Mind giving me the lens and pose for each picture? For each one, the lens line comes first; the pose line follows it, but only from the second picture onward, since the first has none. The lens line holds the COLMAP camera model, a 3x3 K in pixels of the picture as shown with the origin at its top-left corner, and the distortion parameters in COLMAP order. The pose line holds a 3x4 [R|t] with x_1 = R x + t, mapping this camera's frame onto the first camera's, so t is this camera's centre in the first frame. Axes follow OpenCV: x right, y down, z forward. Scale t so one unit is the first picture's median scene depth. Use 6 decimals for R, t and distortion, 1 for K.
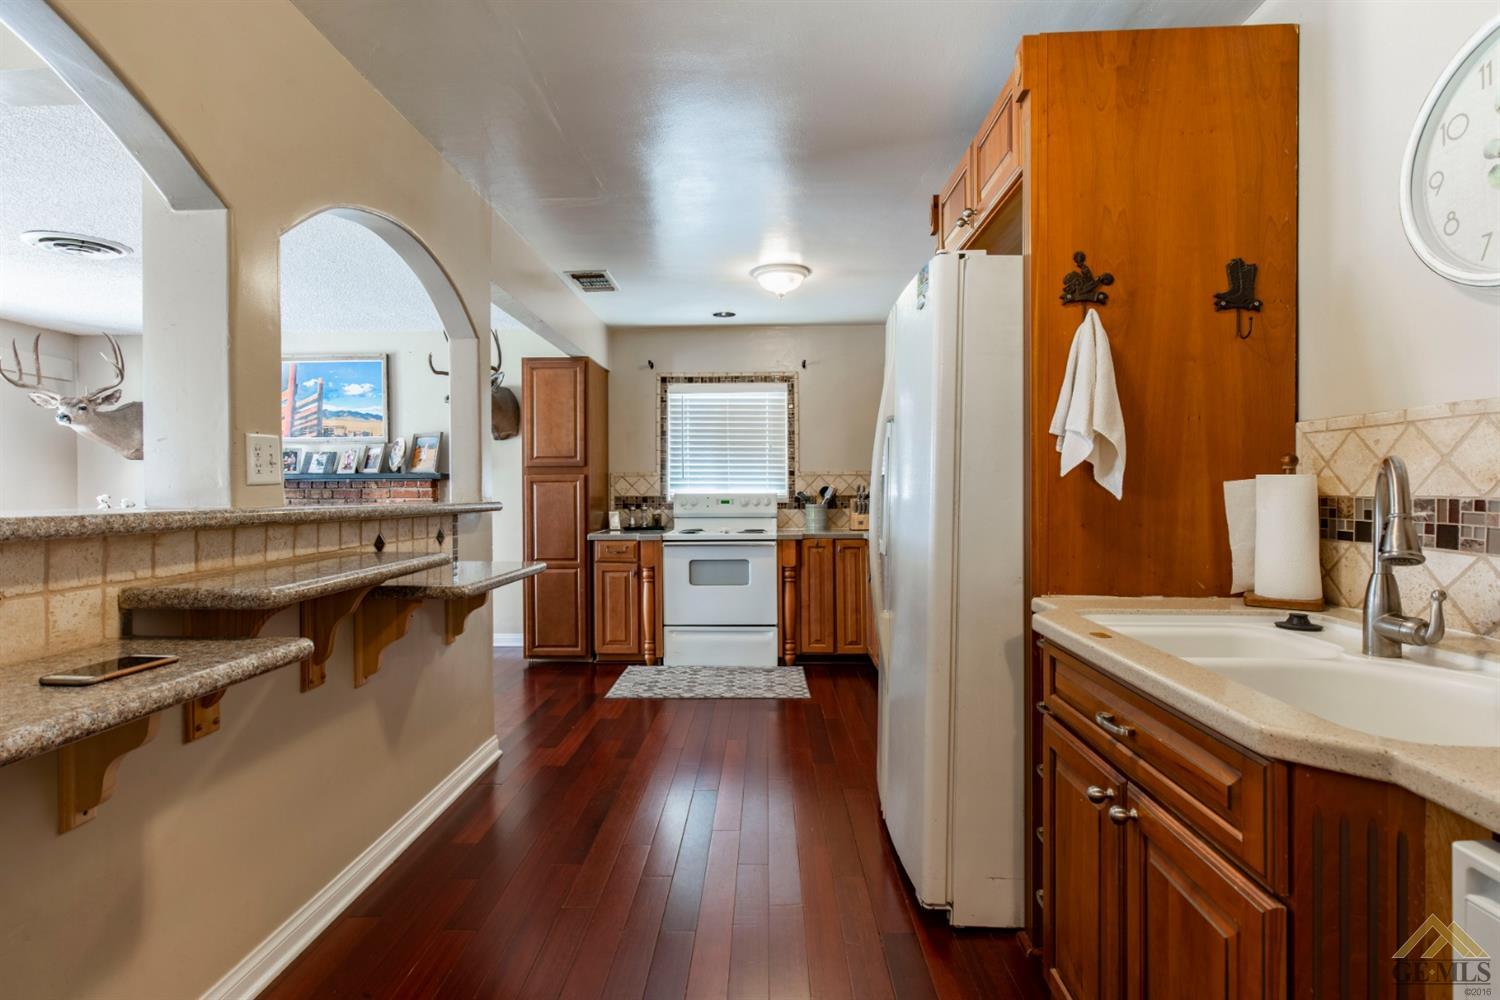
lens RADIAL K [[766.4, 0, 748.1], [0, 766.4, 493.9], [0, 0, 1]] dist [-0.002455, 0.000460]
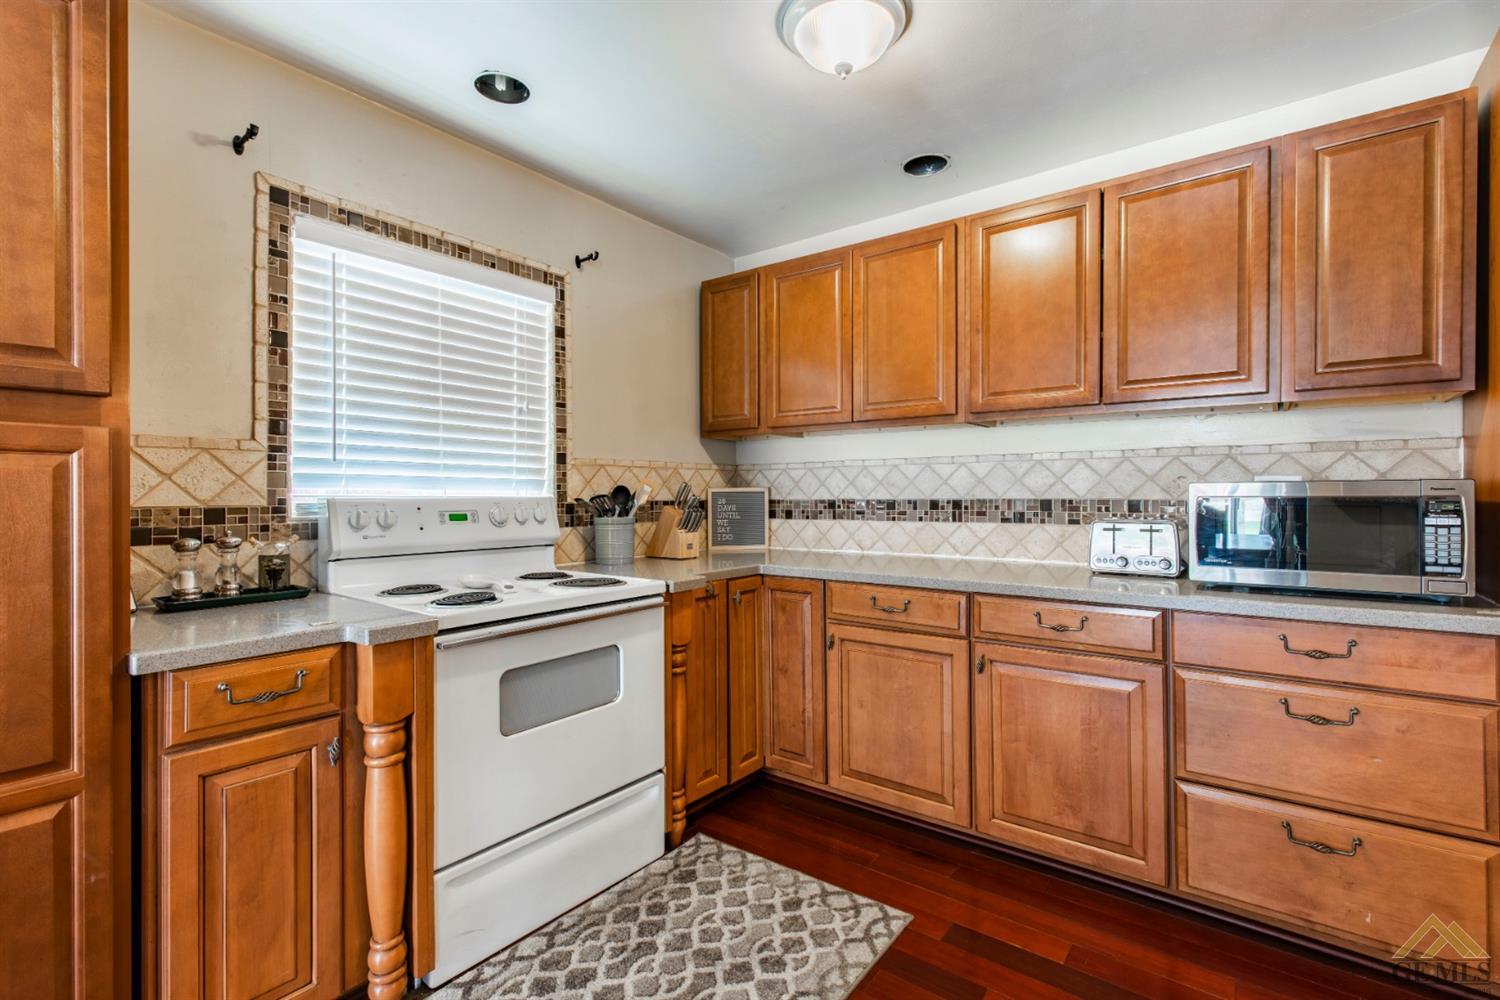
lens RADIAL K [[676.0, 0, 748.6], [0, 676.0, 494.5], [0, 0, 1]] dist [0.003193, 0.000087]
pose [[0.582852, 0.002066, 0.812576, -0.247036], [-0.000043, 0.999997, -0.002512, -0.001570], [-0.812578, 0.001429, 0.582850, 0.621379]]
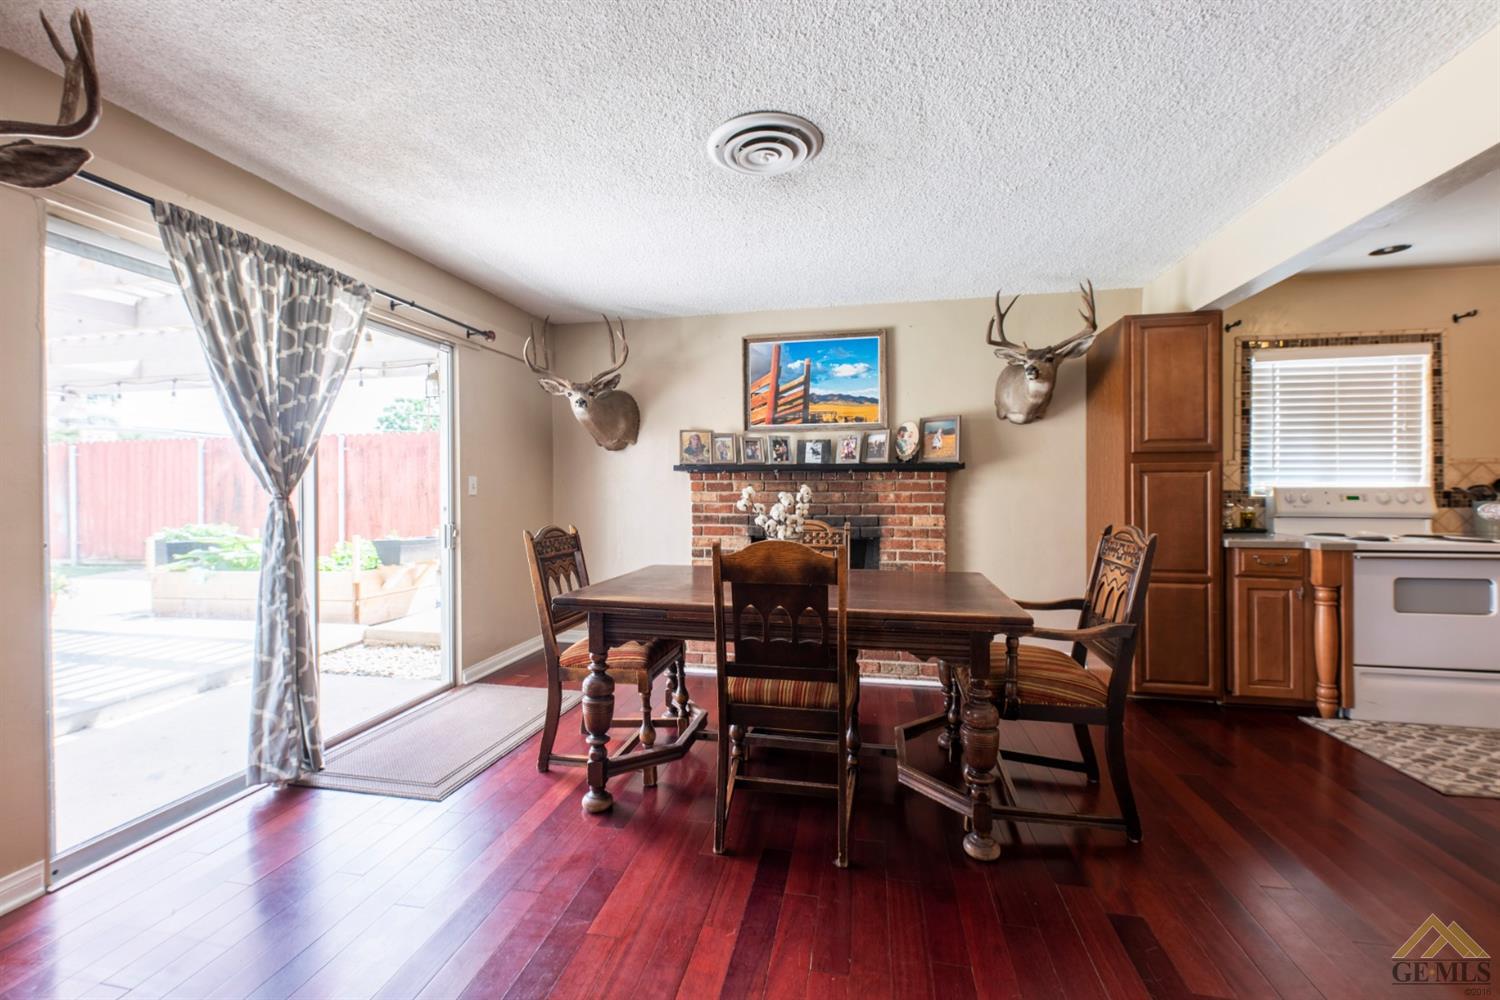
lens RADIAL K [[601.3, 0, 737.3], [0, 601.3, 486.8], [0, 0, 1]] dist [-0.002175, -0.001707]
pose [[0.984549, 0.002052, -0.175098, -0.526616], [-0.002120, 0.999998, -0.000198, 0.000784], [0.175097, 0.000566, 0.984551, 0.289952]]
